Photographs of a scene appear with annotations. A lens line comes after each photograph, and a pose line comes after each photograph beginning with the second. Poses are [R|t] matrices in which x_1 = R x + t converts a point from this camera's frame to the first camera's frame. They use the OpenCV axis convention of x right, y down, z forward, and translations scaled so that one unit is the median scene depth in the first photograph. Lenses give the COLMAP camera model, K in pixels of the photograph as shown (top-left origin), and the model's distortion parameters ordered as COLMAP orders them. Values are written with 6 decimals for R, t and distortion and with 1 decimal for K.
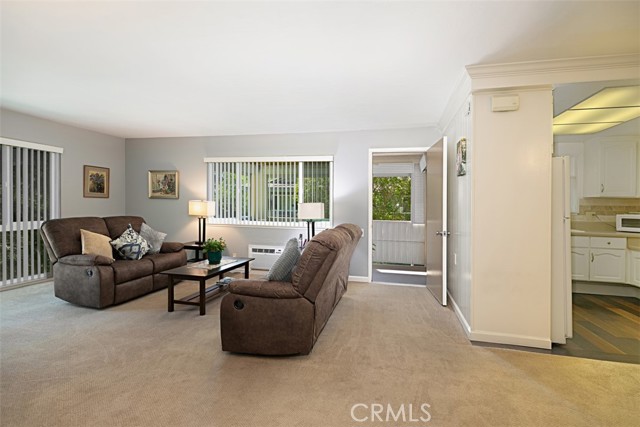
lens RADIAL K [[308.1, 0, 327.9], [0, 308.1, 212.6], [0, 0, 1]] dist [0.012176, -0.001713]
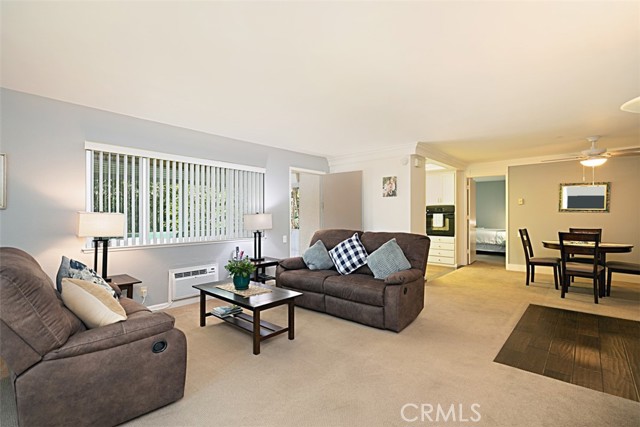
lens RADIAL K [[308.1, 0, 319.2], [0, 308.1, 215.5], [0, 0, 1]] dist [0.012176, -0.001713]
pose [[0.494536, -0.019627, 0.868935, -0.933175], [0.028753, 0.999567, 0.006213, -0.029128], [-0.868681, 0.021912, 0.494887, 0.387574]]
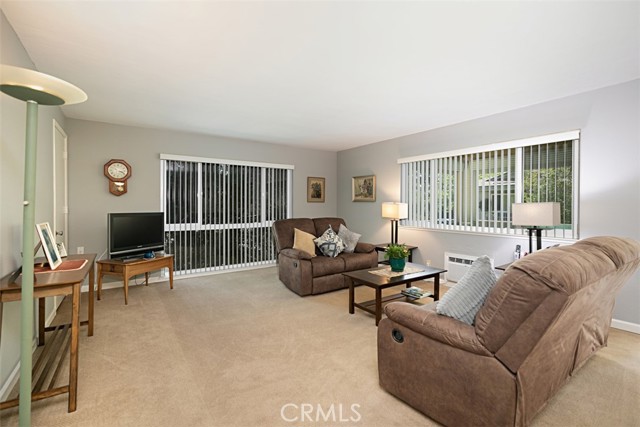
lens RADIAL K [[284.6, 0, 306.8], [0, 284.6, 212.2], [0, 0, 1]] dist [0.003368, 0.000758]
pose [[0.720176, 0.002454, -0.693787, 0.026673], [-0.004912, 0.999987, -0.001562, -0.007431], [0.693774, 0.004533, 0.720179, 0.188897]]
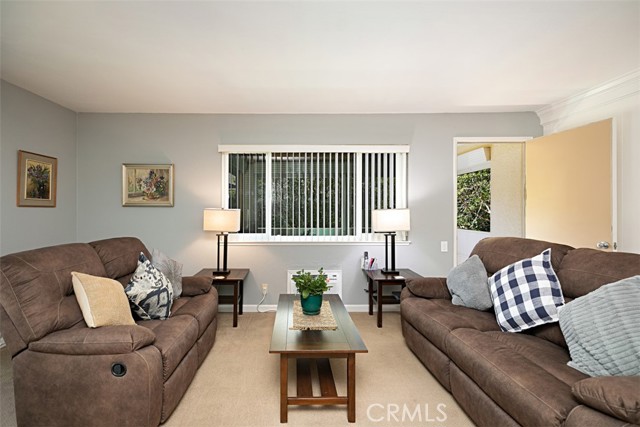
lens RADIAL K [[308.1, 0, 297.3], [0, 308.1, 209.4], [0, 0, 1]] dist [0.012176, -0.001713]
pose [[0.975169, -0.019553, 0.220597, -0.496112], [0.024785, 0.999473, -0.020974, -0.023173], [-0.220071, 0.025920, 0.975139, 0.396428]]
